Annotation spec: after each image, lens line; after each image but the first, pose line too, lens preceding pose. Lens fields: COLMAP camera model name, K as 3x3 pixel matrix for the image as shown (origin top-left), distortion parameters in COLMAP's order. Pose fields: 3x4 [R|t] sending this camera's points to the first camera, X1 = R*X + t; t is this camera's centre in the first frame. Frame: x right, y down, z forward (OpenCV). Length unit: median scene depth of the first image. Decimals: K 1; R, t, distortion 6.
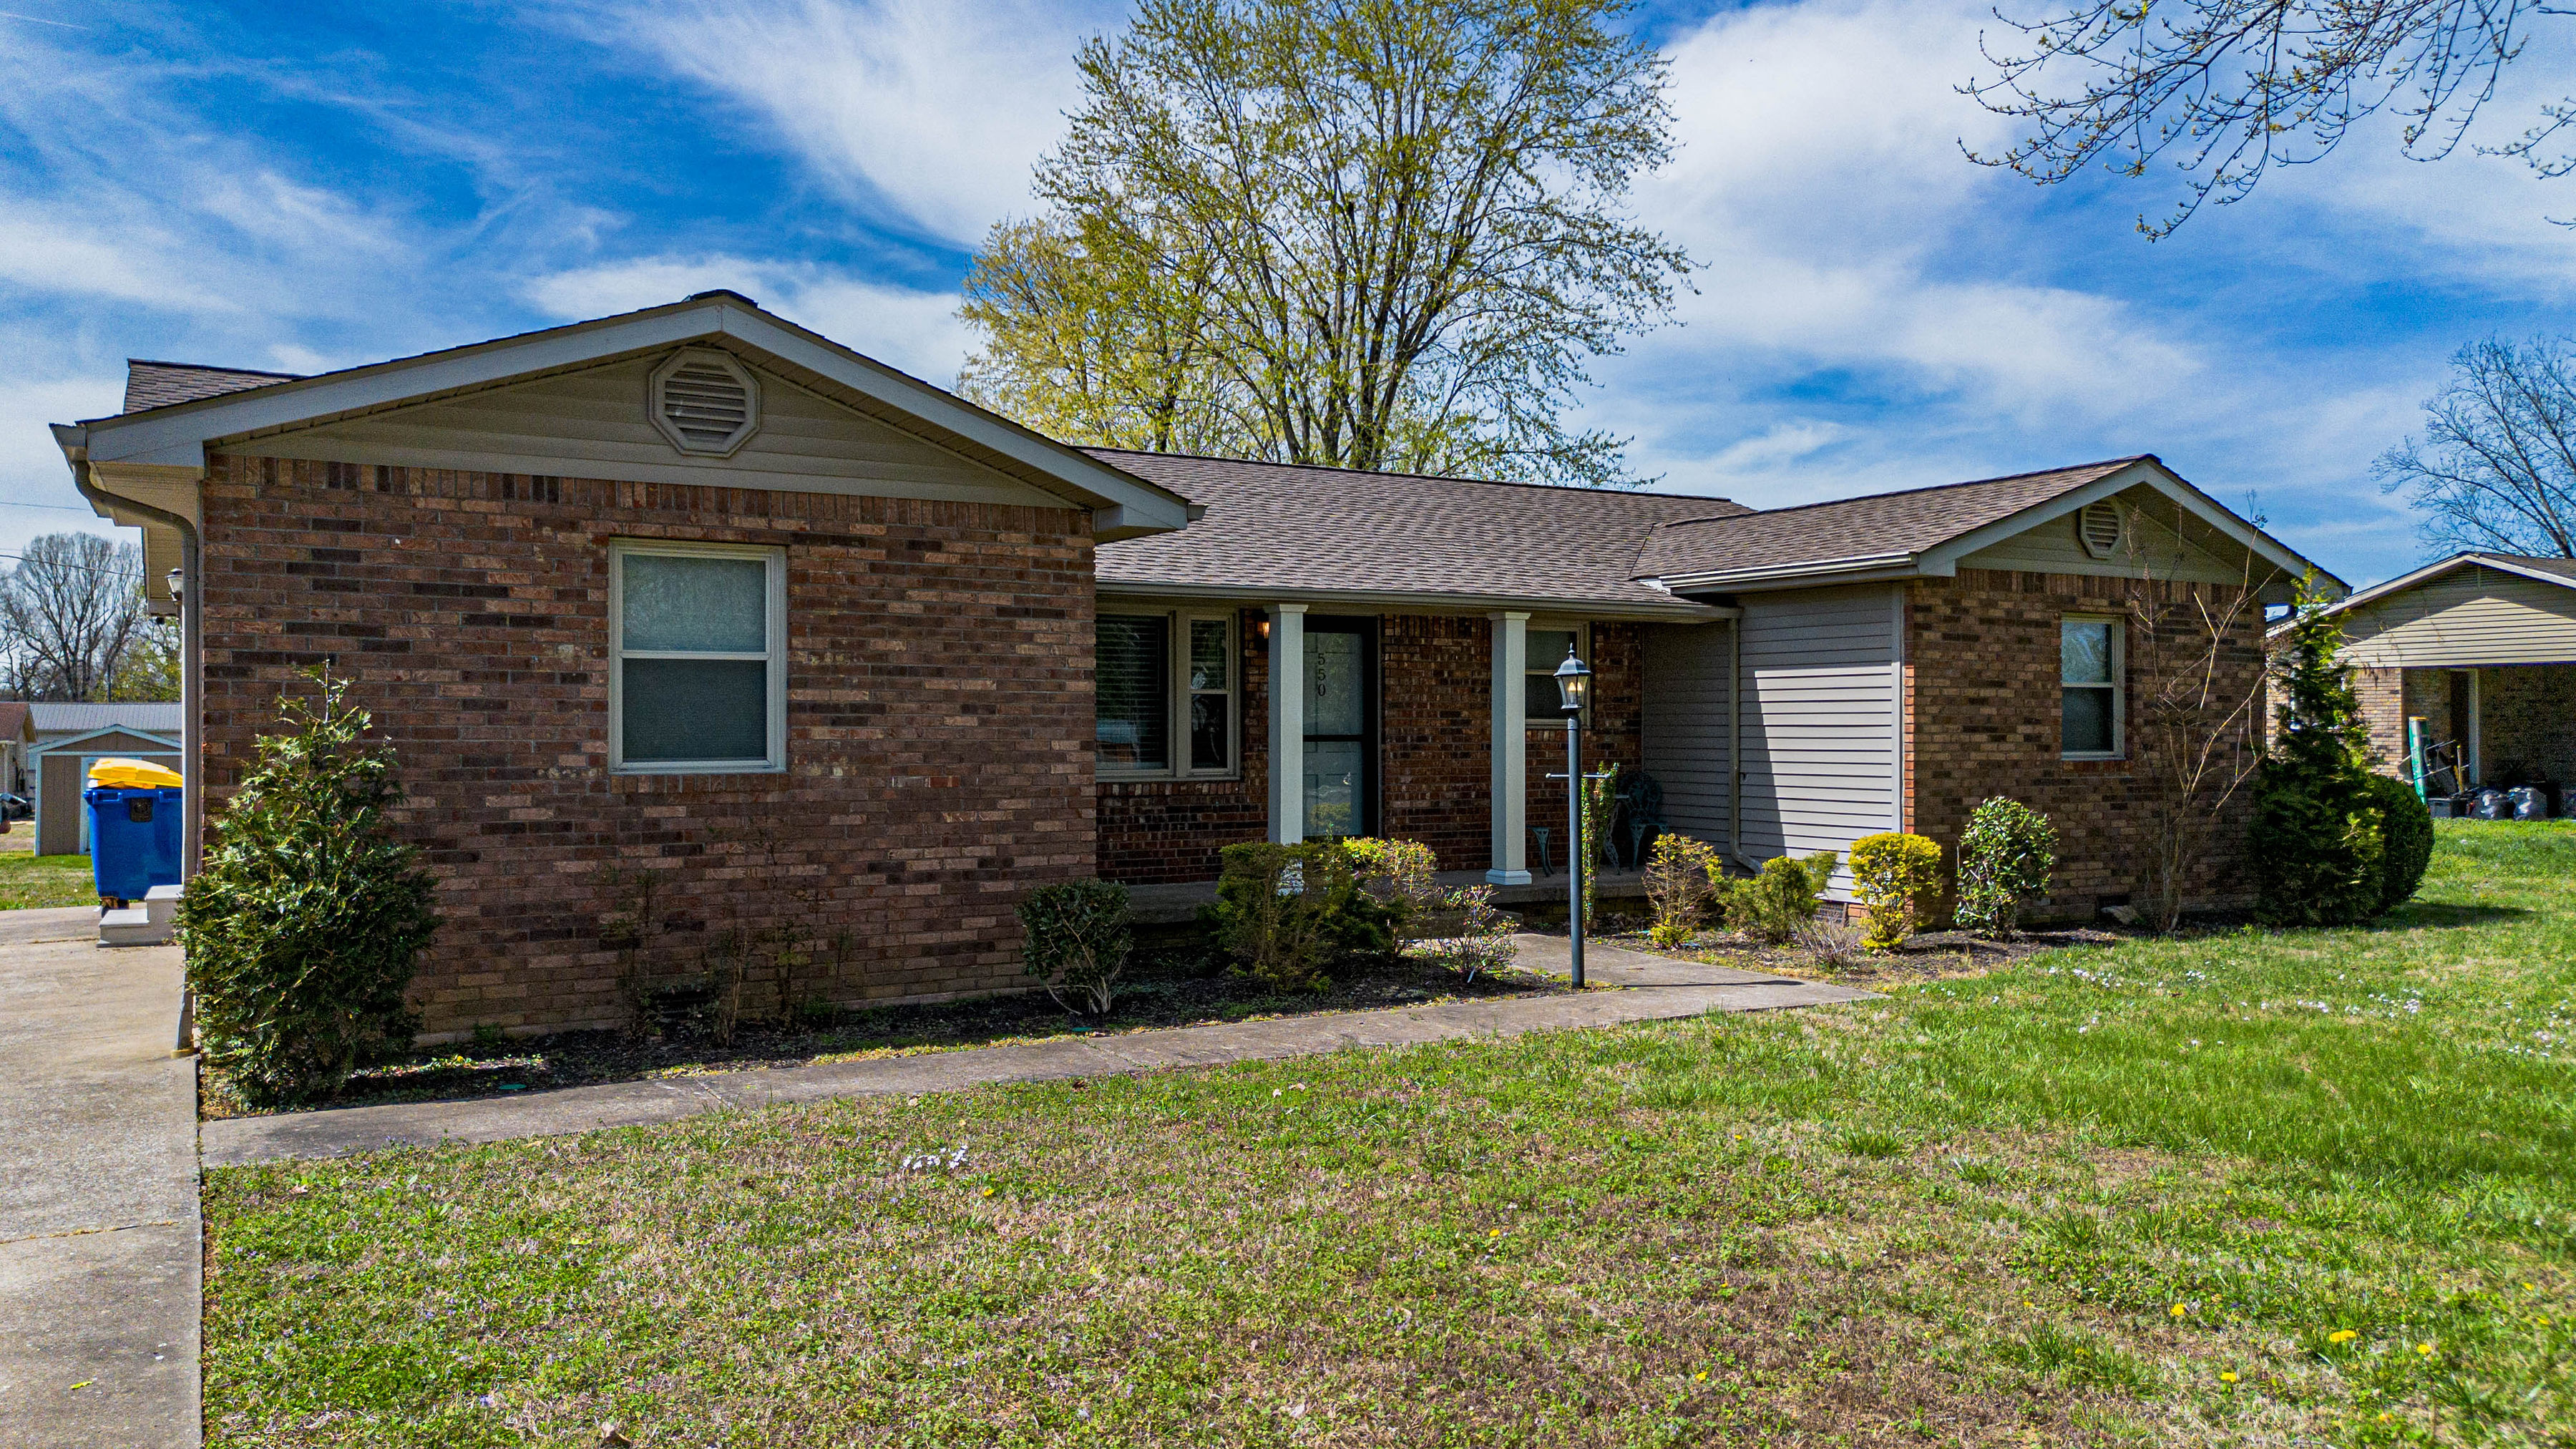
lens RADIAL K [[1822.2, 0, 1224.4], [0, 1822.2, 724.9], [0, 0, 1]] dist [0.066035, -0.055265]
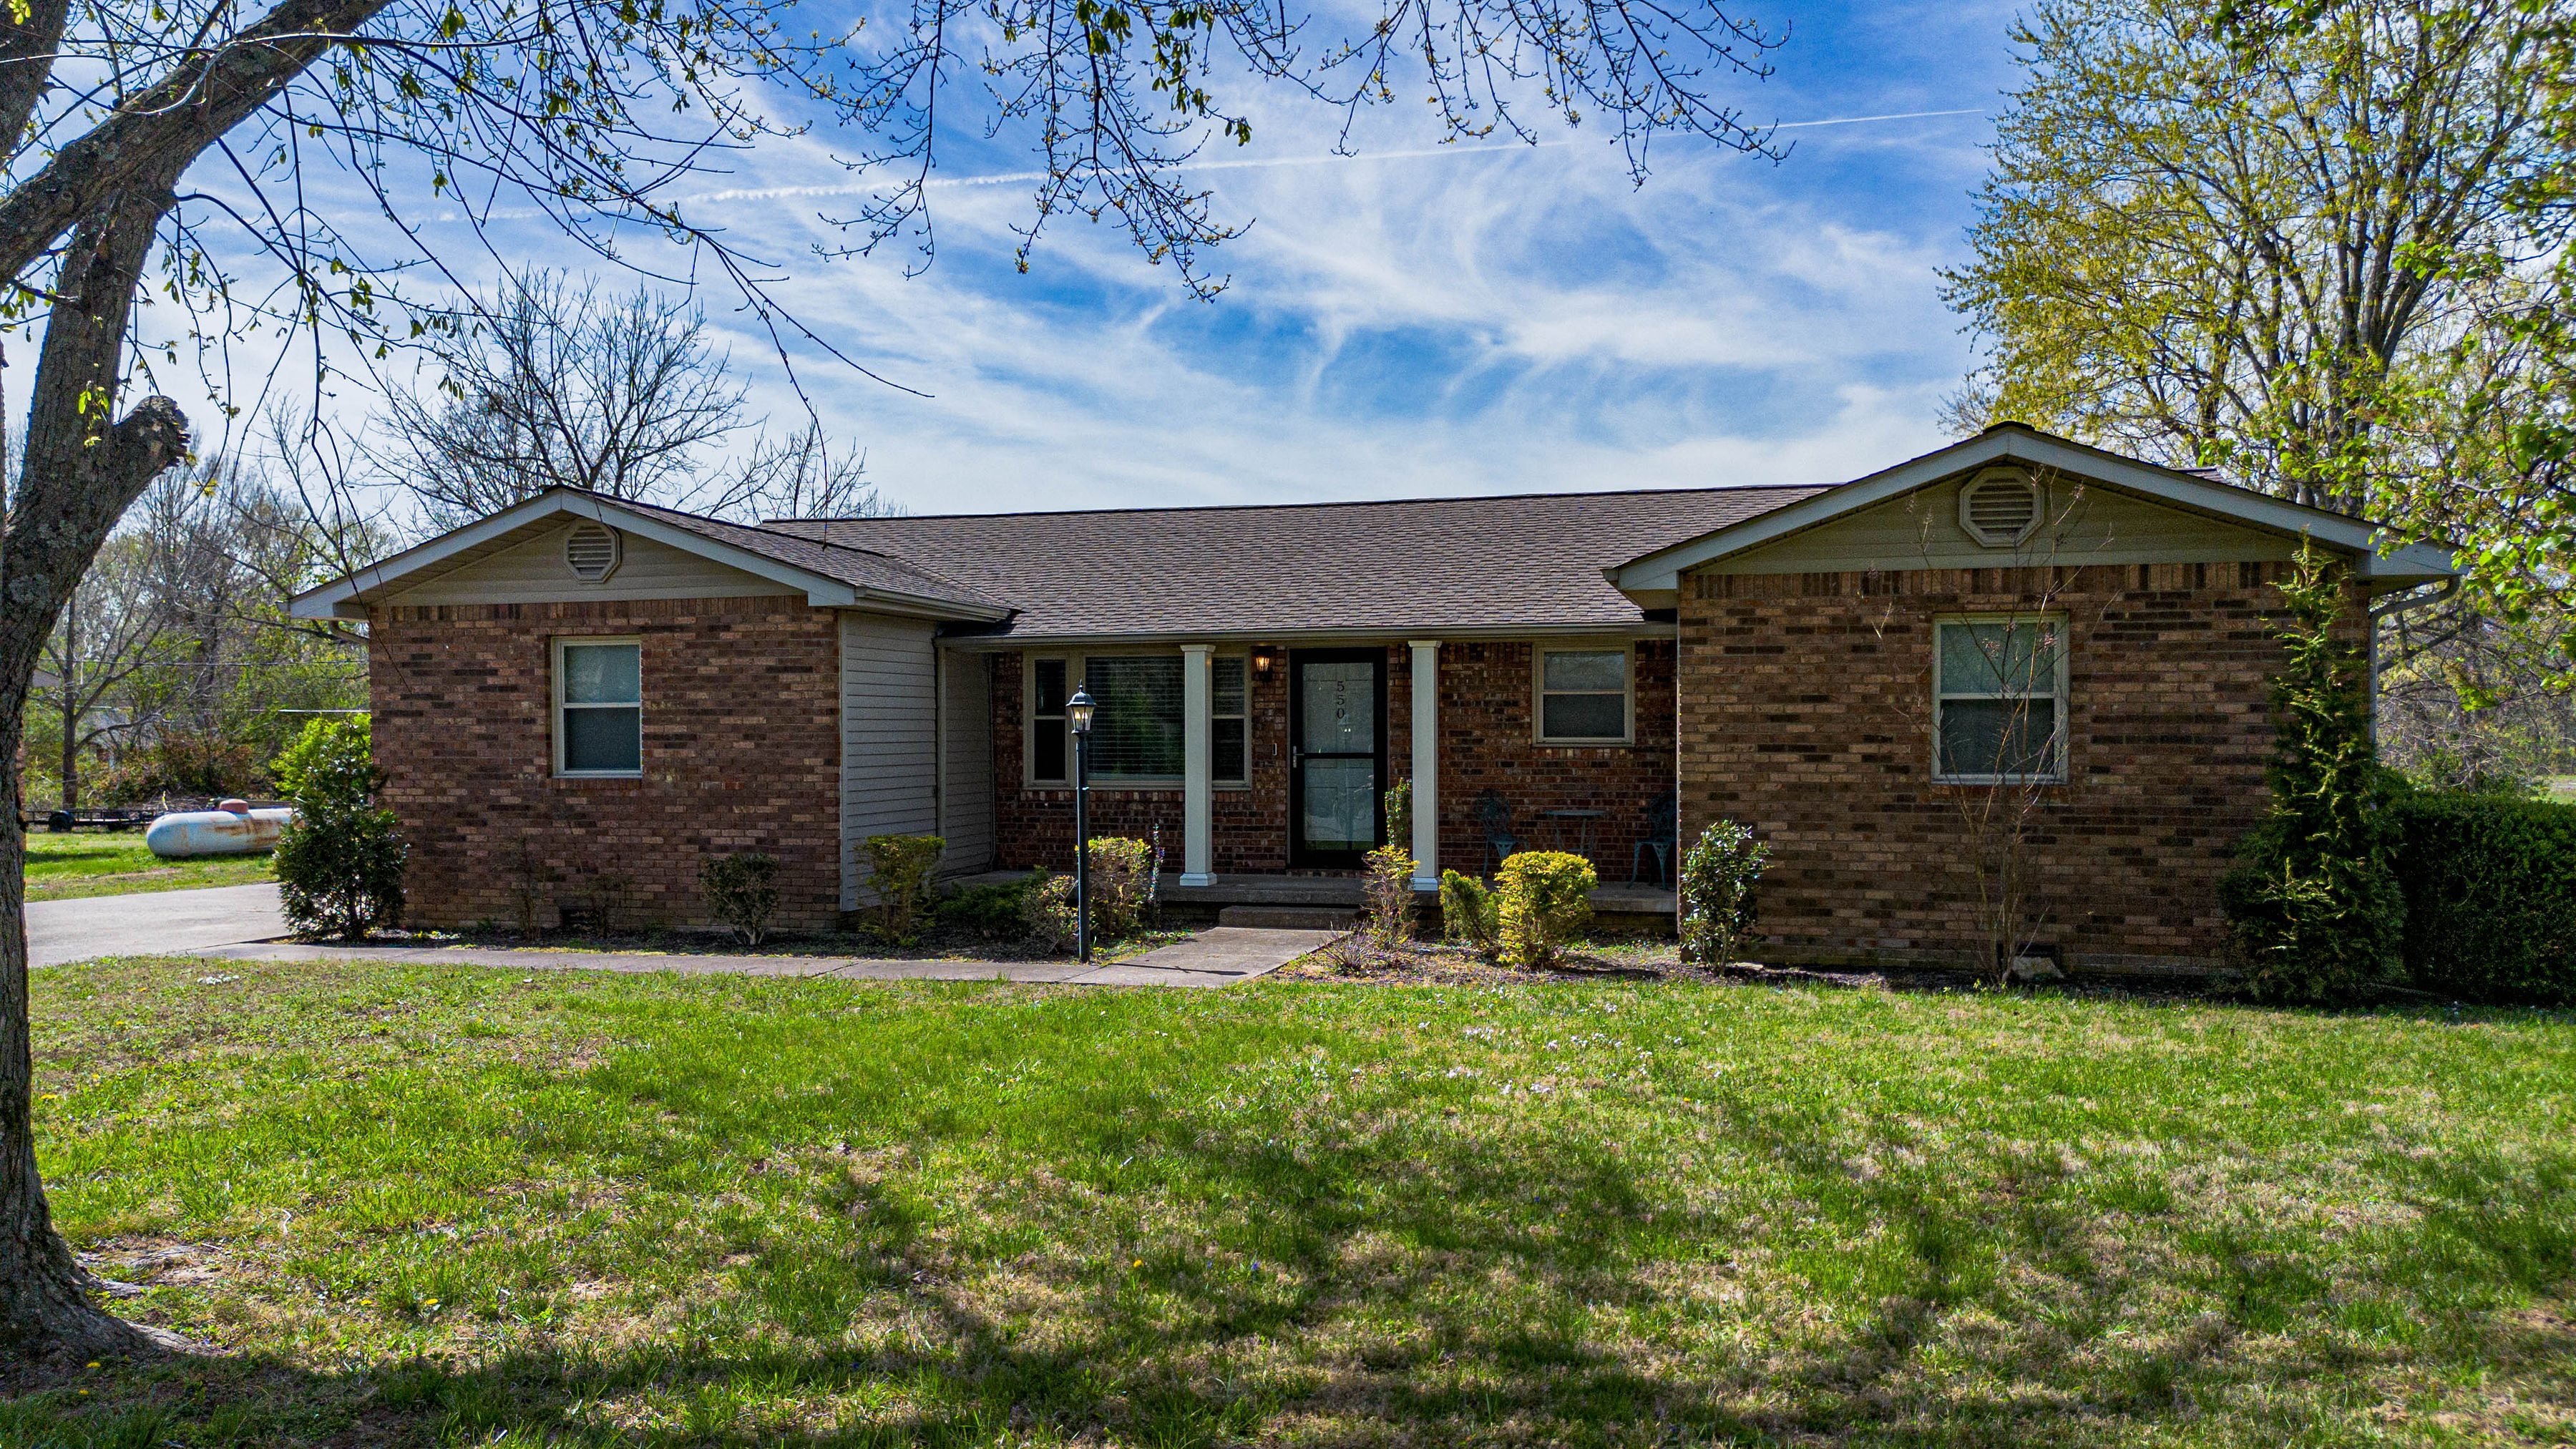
lens RADIAL K [[1824.7, 0, 1299.2], [0, 1824.7, 771.3], [0, 0, 1]] dist [0.068604, -0.066591]
pose [[0.718869, 0.009351, -0.695083, 0.926170], [0.004957, 0.999815, 0.018577, -0.004690], [0.695128, -0.016800, 0.718689, 0.182431]]
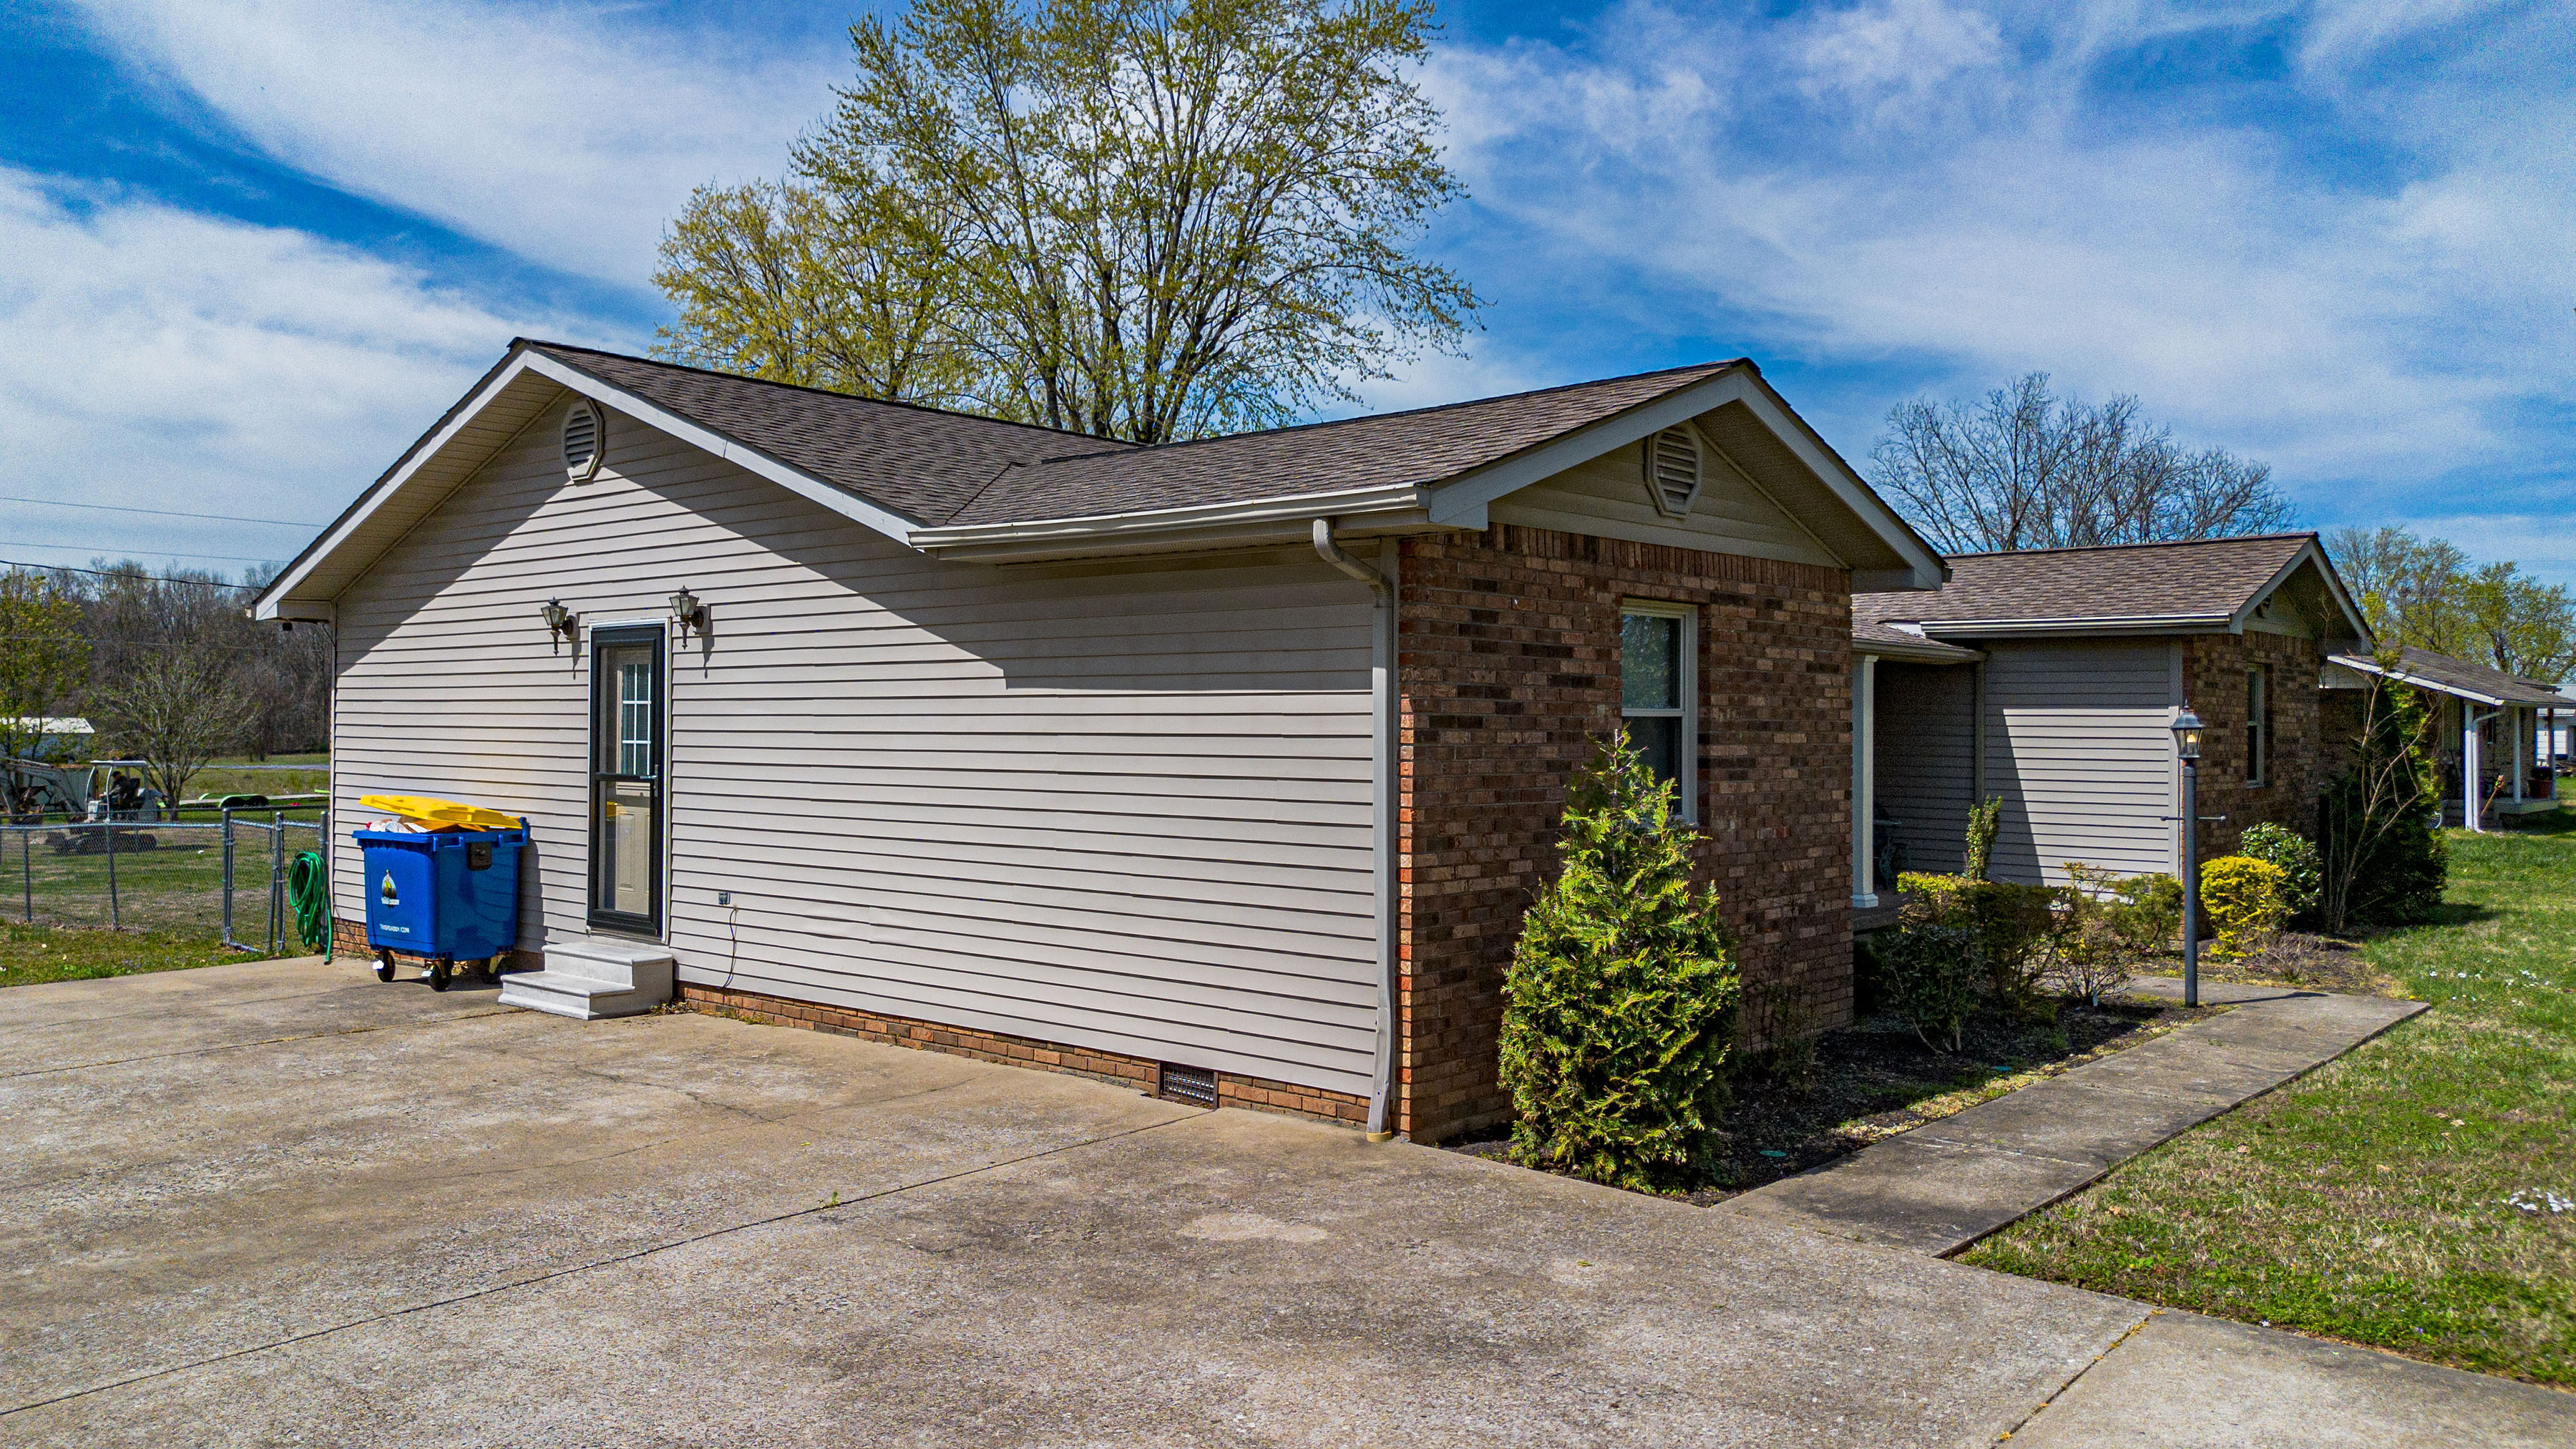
lens RADIAL K [[1859.4, 0, 1178.5], [0, 1859.4, 715.3], [0, 0, 1]] dist [0.068389, -0.069429]
pose [[0.953993, 0.005317, 0.299782, -0.603981], [-0.004853, 0.999986, -0.002293, -0.023498], [-0.299790, 0.000732, 0.954005, 0.068130]]
